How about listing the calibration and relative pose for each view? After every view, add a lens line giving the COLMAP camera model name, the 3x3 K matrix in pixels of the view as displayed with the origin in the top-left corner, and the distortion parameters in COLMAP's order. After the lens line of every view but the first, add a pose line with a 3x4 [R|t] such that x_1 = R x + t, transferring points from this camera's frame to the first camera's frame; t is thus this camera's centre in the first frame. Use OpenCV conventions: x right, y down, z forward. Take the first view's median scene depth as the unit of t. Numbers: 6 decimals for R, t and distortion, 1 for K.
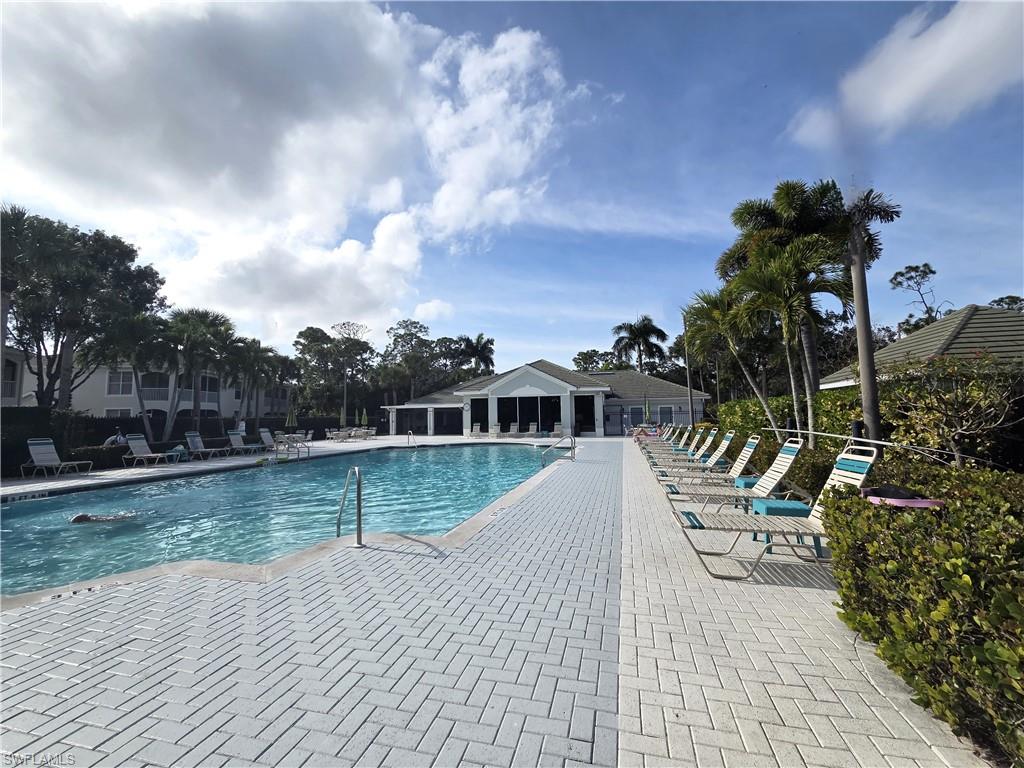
lens RADIAL K [[403.7, 0, 512.0], [0, 403.7, 384.0], [0, 0, 1]] dist [0.017852, 0.000004]
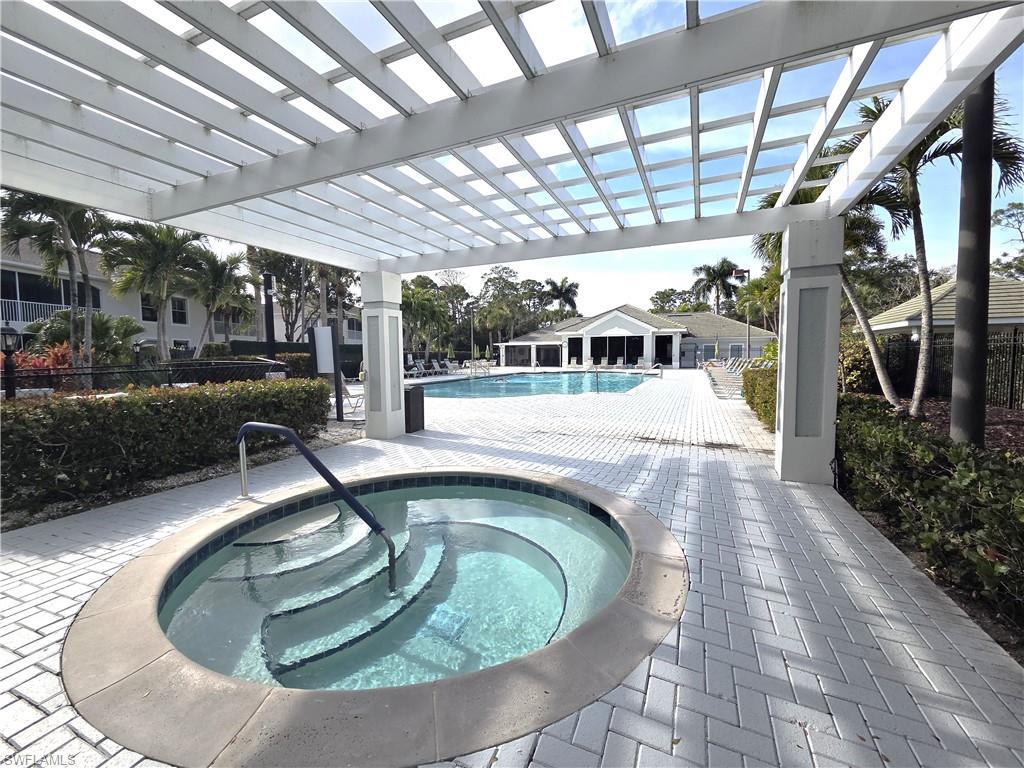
lens RADIAL K [[403.7, 0, 512.0], [0, 403.7, 384.0], [0, 0, 1]] dist [0.017852, 0.000004]
pose [[0.986981, 0.018582, -0.159760, -0.062942], [0.006847, 0.987549, 0.157163, -0.017823], [0.160691, -0.156210, 0.974565, -0.238233]]
